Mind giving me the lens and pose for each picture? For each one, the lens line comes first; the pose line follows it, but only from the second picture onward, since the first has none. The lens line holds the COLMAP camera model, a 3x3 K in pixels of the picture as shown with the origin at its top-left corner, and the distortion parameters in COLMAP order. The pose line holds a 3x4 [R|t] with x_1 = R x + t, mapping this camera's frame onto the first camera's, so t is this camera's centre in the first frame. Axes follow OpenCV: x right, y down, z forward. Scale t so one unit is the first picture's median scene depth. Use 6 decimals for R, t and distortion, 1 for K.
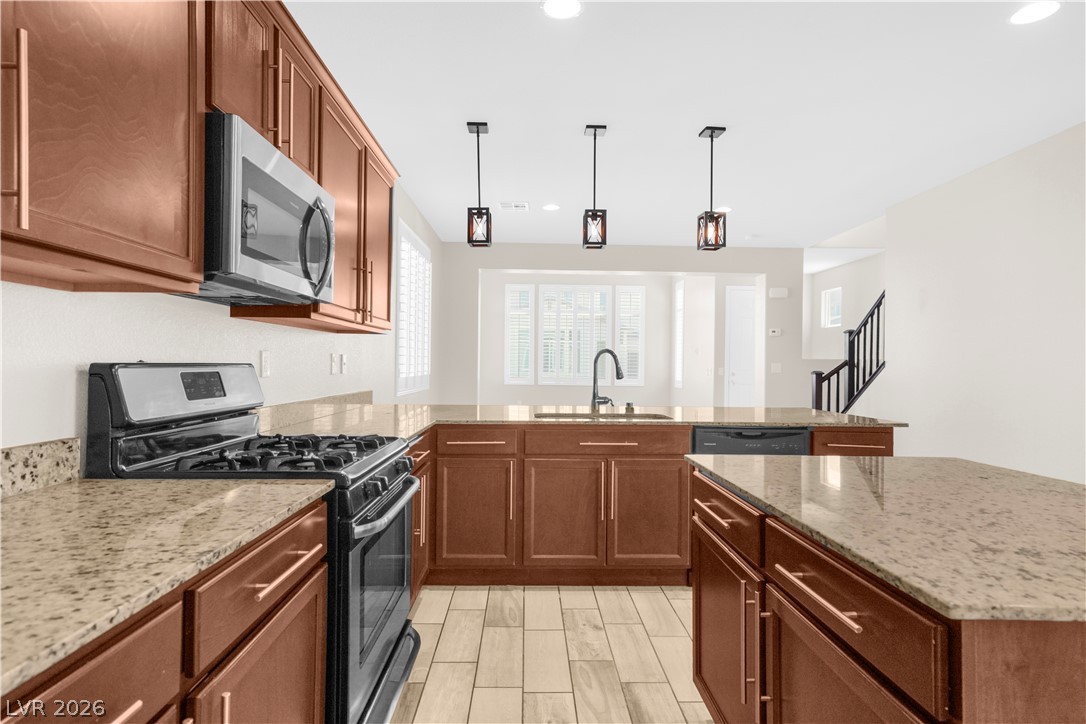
lens RADIAL K [[602.0, 0, 546.6], [0, 602.0, 365.2], [0, 0, 1]] dist [0.085483, 0.000215]
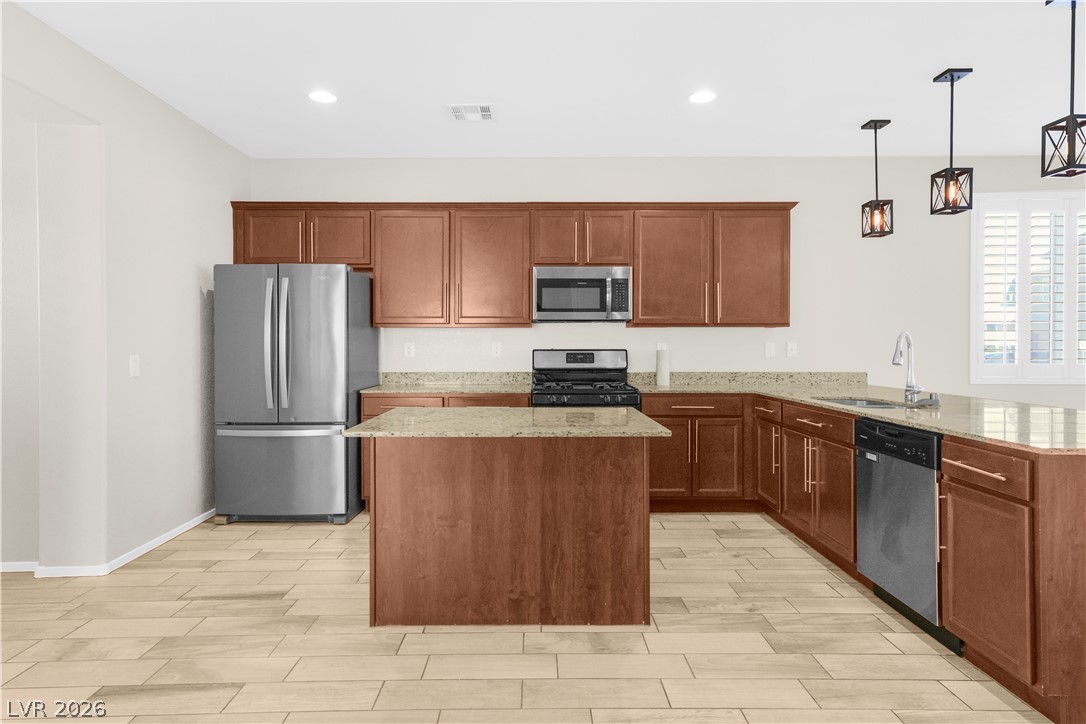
lens RADIAL K [[616.5, 0, 540.4], [0, 616.5, 347.9], [0, 0, 1]] dist [0.015942, 0.000670]
pose [[-0.026318, -0.006952, -0.999629, 1.209785], [-0.000324, 0.999976, -0.006945, 0.005100], [0.999654, 0.000141, -0.026319, 0.550497]]
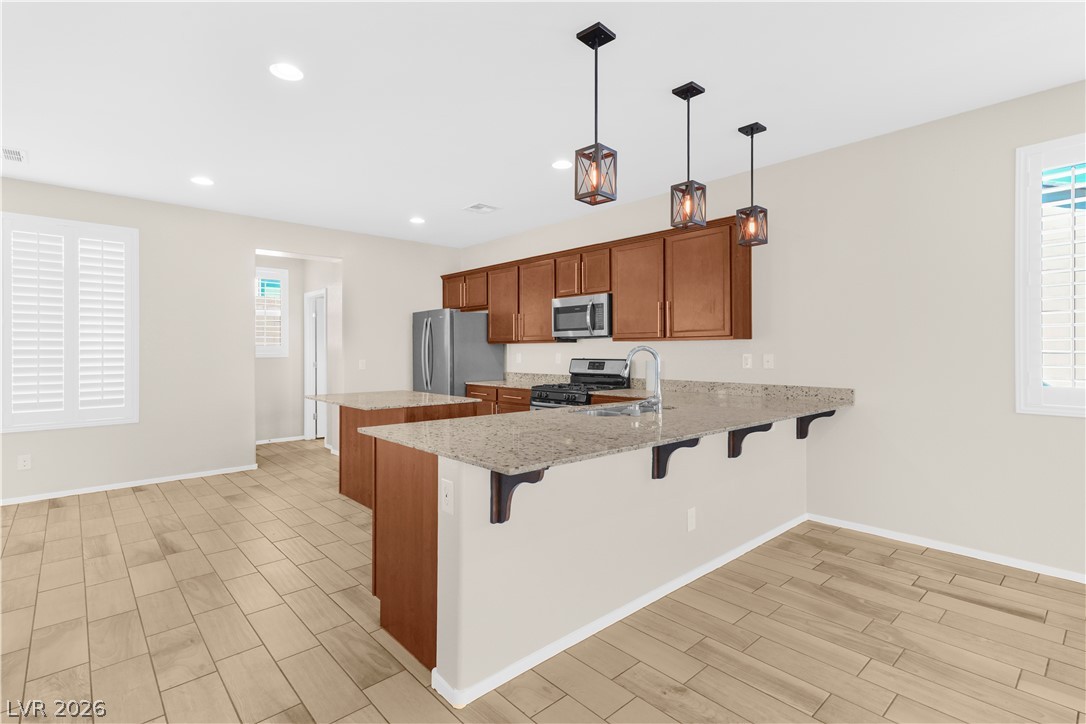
lens RADIAL K [[519.2, 0, 543.0], [0, 519.2, 362.0], [0, 0, 1]] dist [0.016666, 0.000110]
pose [[-0.765704, 0.004903, -0.643174, 0.876592], [-0.006186, 0.999869, 0.014987, -0.016266], [0.643163, 0.015454, -0.765573, 1.787405]]
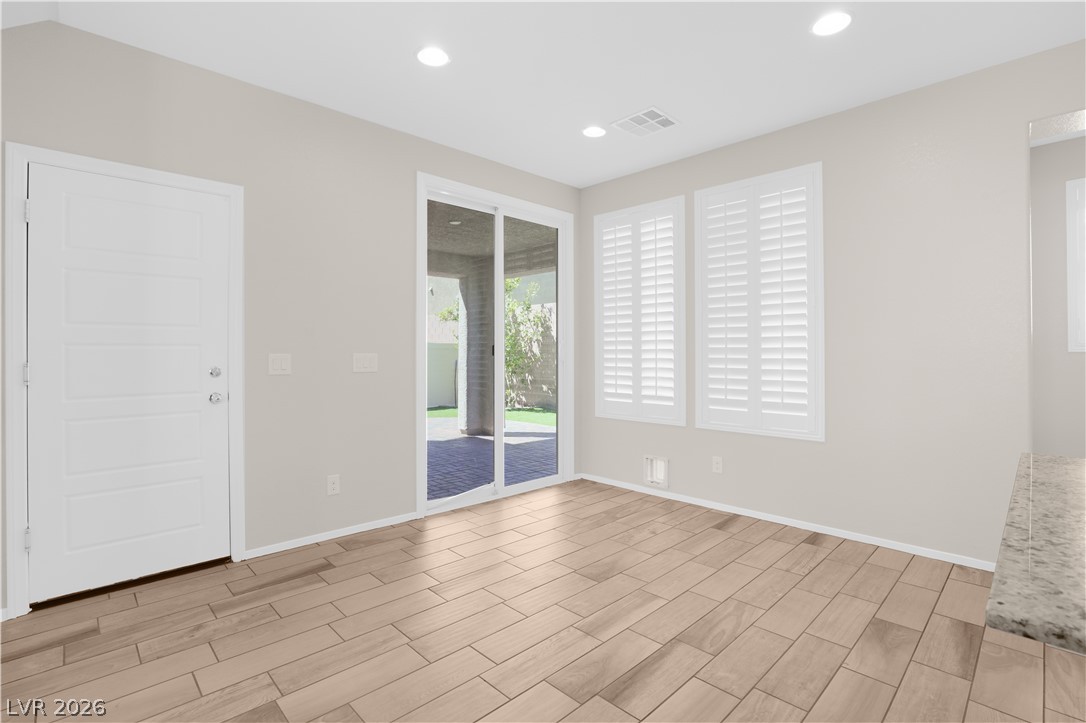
lens RADIAL K [[495.2, 0, 542.7], [0, 495.2, 355.2], [0, 0, 1]] dist [0.000223, 0.000704]
pose [[-0.667983, -0.008941, 0.744123, 0.424963], [-0.003004, 0.999952, 0.009318, 0.007438], [-0.744170, 0.003989, -0.667978, 0.930745]]
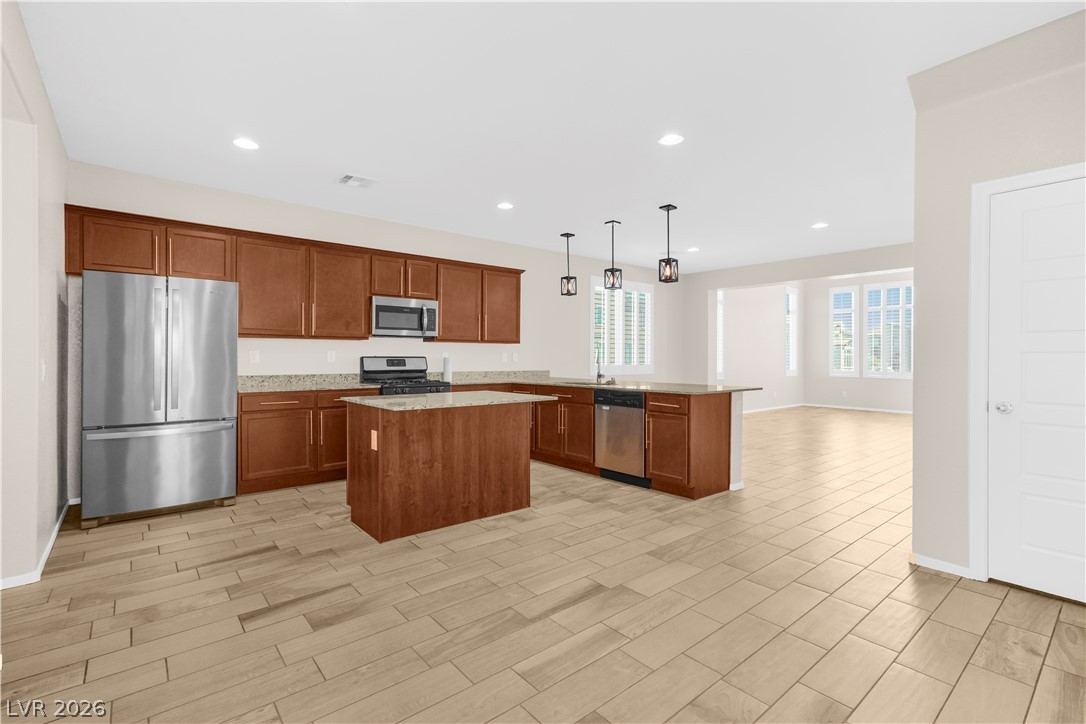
lens RADIAL K [[495.2, 0, 542.7], [0, 495.2, 355.7], [0, 0, 1]] dist [0.000223, 0.000704]
pose [[0.611863, -0.012918, -0.790858, 1.351806], [0.004629, 0.999908, -0.012751, 0.019101], [0.790950, 0.004141, 0.611867, -0.047986]]
